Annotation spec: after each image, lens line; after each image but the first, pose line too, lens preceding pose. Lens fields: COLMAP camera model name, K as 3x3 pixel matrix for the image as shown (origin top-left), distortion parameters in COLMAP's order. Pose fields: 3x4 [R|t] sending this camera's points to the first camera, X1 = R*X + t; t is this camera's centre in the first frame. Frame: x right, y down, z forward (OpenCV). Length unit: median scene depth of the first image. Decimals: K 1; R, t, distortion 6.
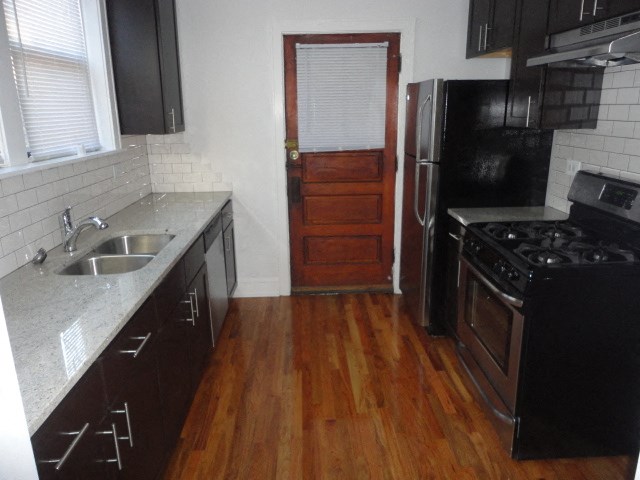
lens RADIAL K [[461.5, 0, 320.0], [0, 461.5, 240.0], [0, 0, 1]] dist [0.003863, 0.000150]
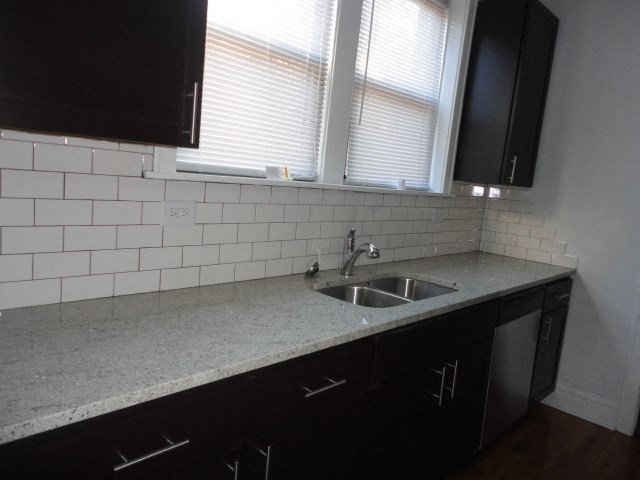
lens RADIAL K [[461.5, 0, 320.0], [0, 461.5, 240.0], [0, 0, 1]] dist [0.003863, 0.000150]
pose [[0.680975, 0.170035, -0.712293, 0.096872], [-0.287486, 0.956656, -0.046478, 0.014502], [0.673516, 0.236425, 0.700342, 0.265203]]
